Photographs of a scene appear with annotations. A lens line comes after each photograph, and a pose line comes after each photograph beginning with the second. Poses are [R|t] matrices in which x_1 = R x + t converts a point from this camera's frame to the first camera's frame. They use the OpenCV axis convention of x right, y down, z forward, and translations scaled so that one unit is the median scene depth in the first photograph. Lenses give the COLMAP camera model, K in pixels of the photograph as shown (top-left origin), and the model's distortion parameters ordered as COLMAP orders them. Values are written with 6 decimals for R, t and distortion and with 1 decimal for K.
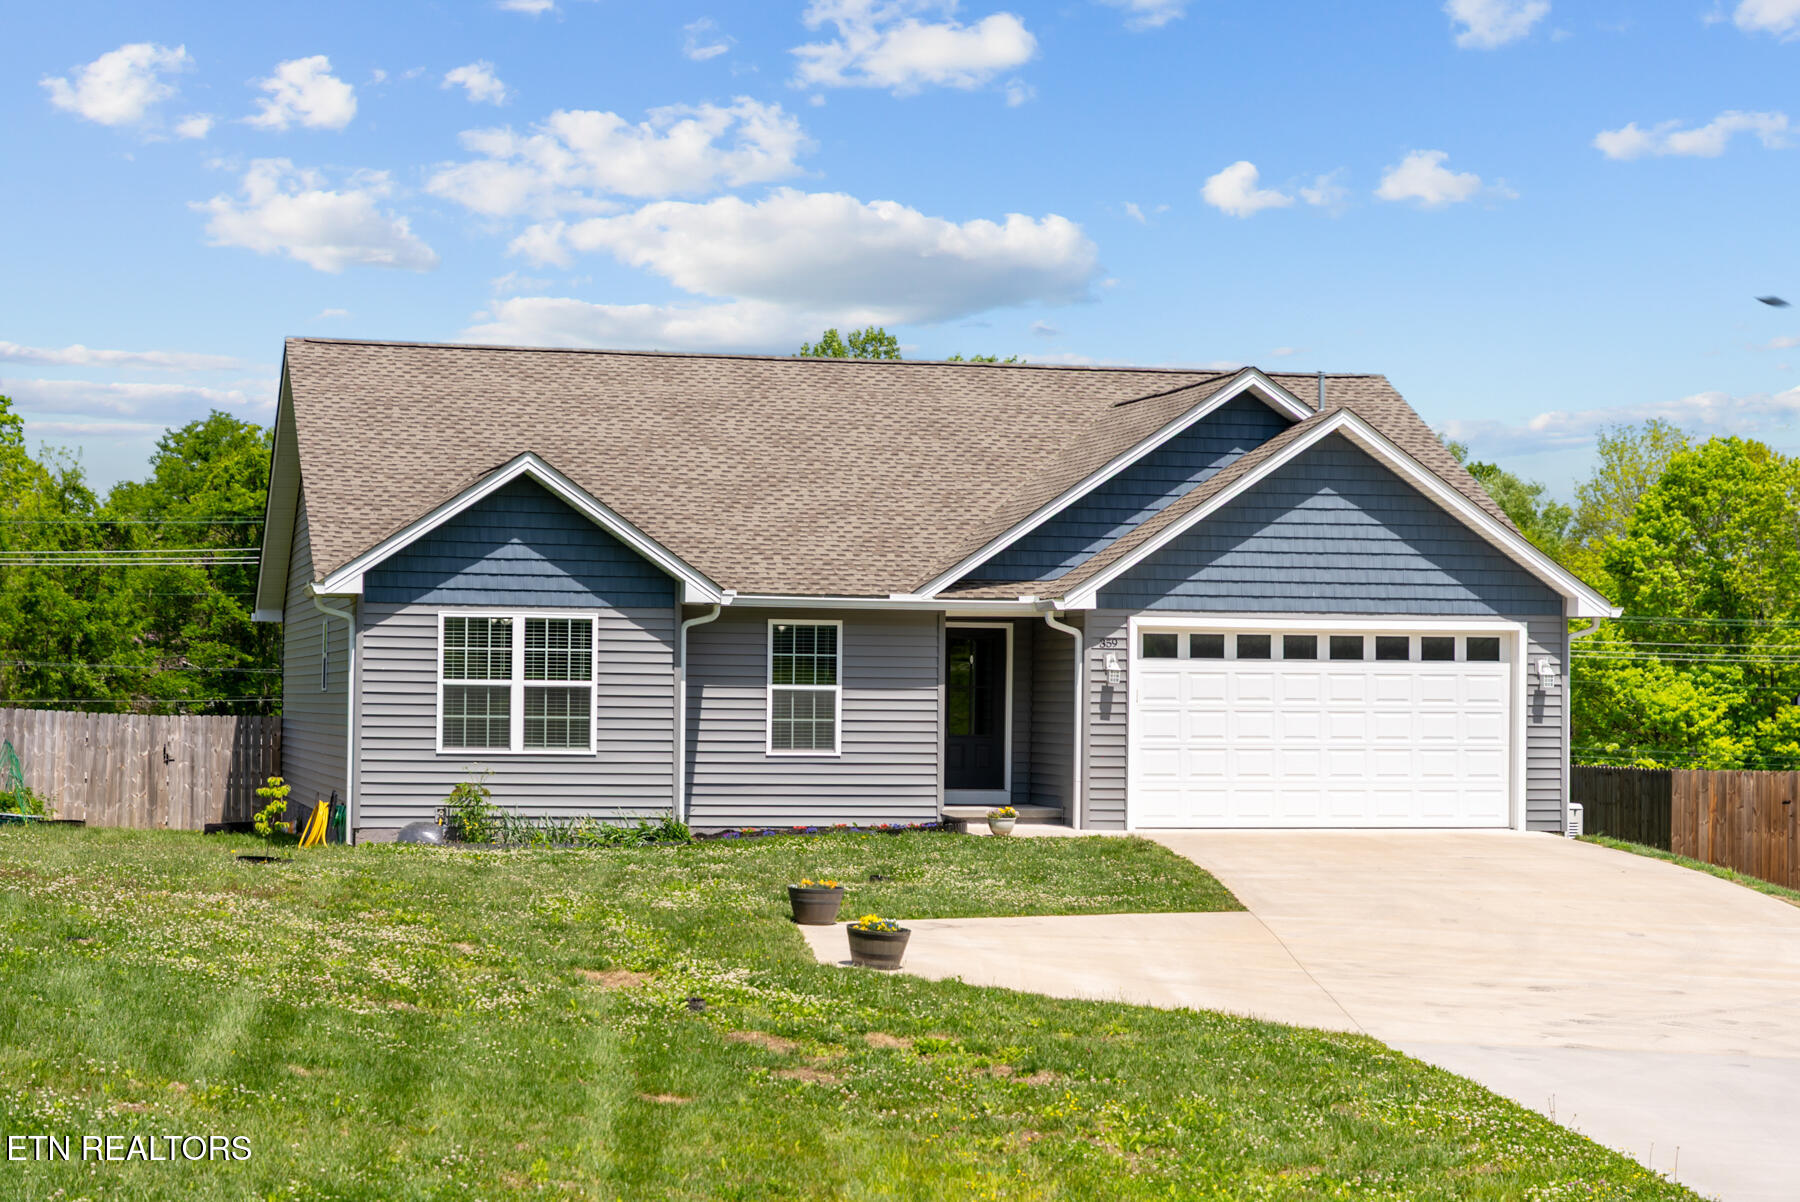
lens RADIAL K [[3531.3, 0, 900.0], [0, 3531.3, 601.0], [0, 0, 1]] dist [-0.055660, -0.020391]
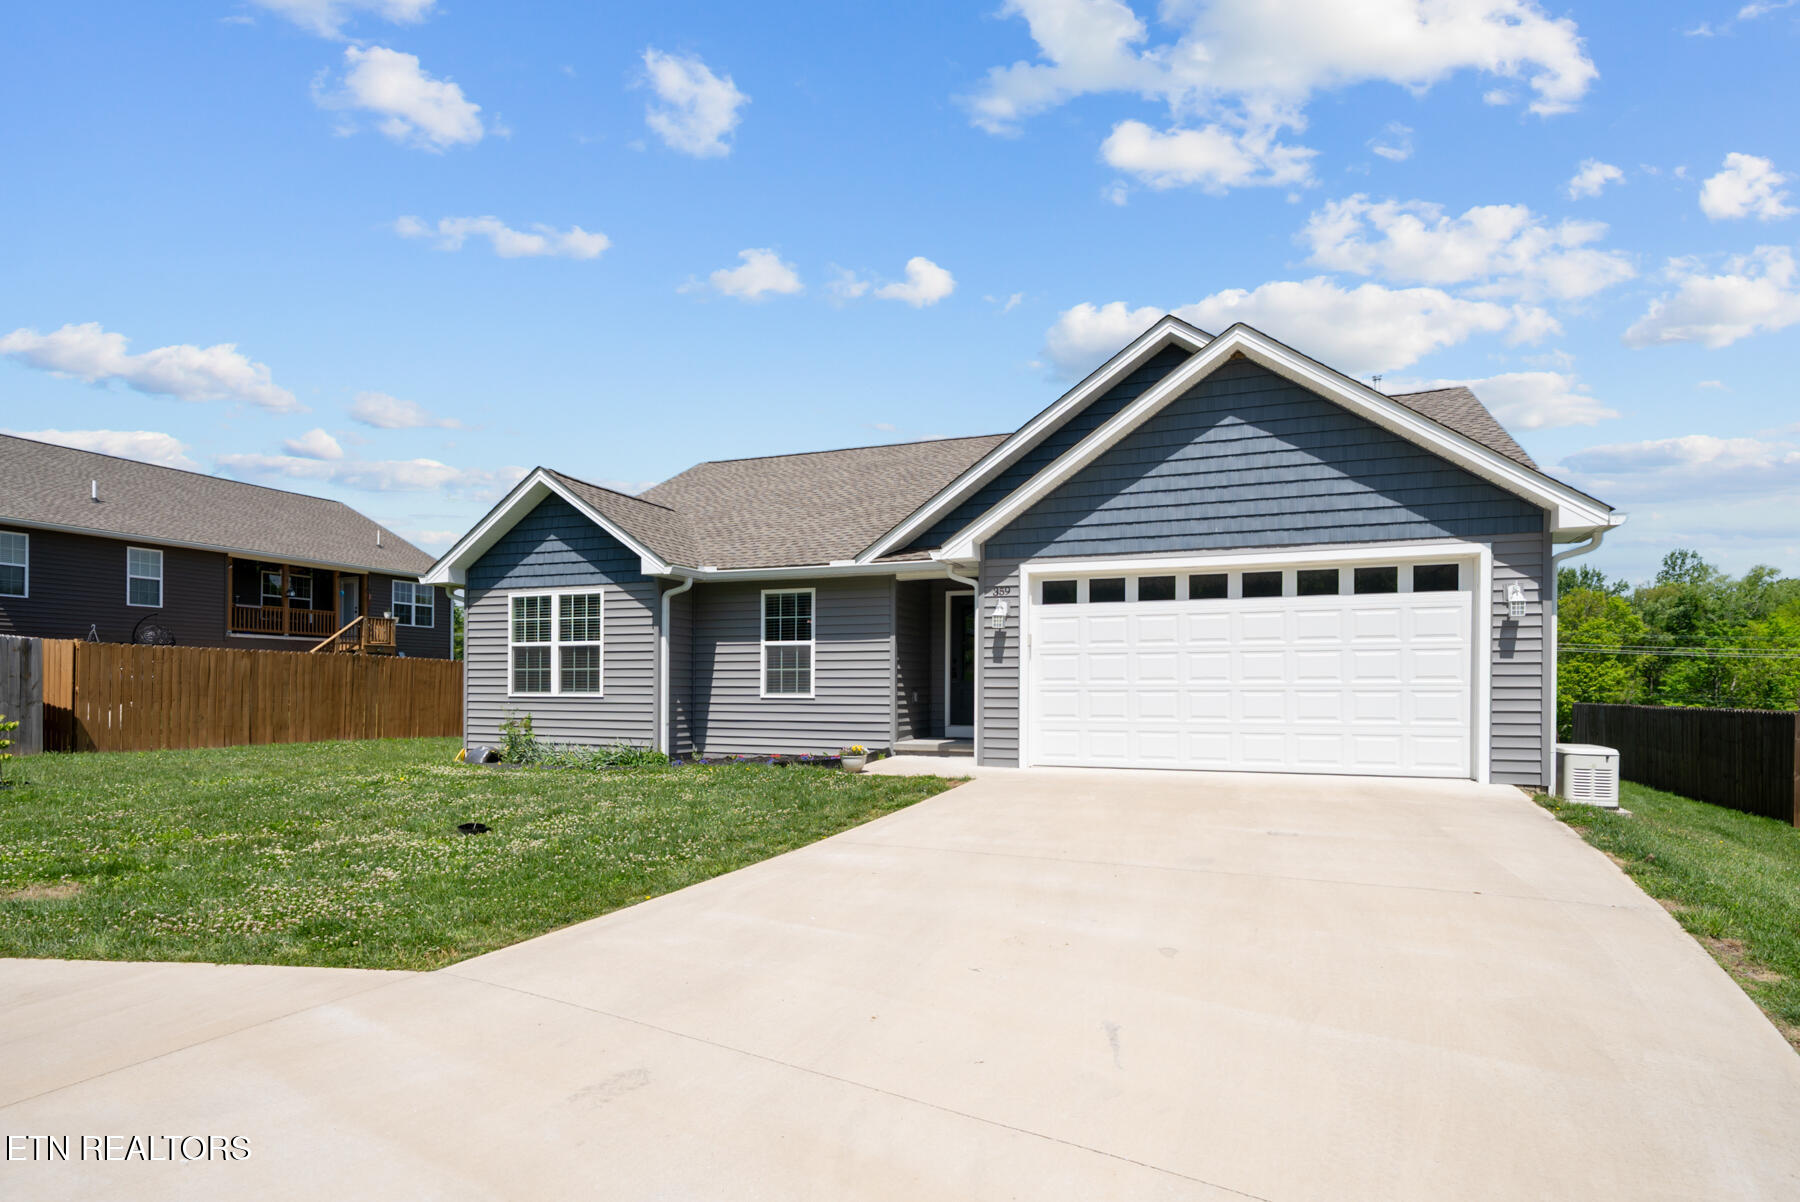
lens RADIAL K [[954.1, 0, 894.1], [0, 954.1, 698.2], [0, 0, 1]] dist [-0.000462, -0.000016]
pose [[0.821820, -0.002494, -0.569742, 0.195796], [0.023605, 0.999281, 0.029675, 0.034738], [0.569258, -0.037836, 0.821288, 0.743363]]
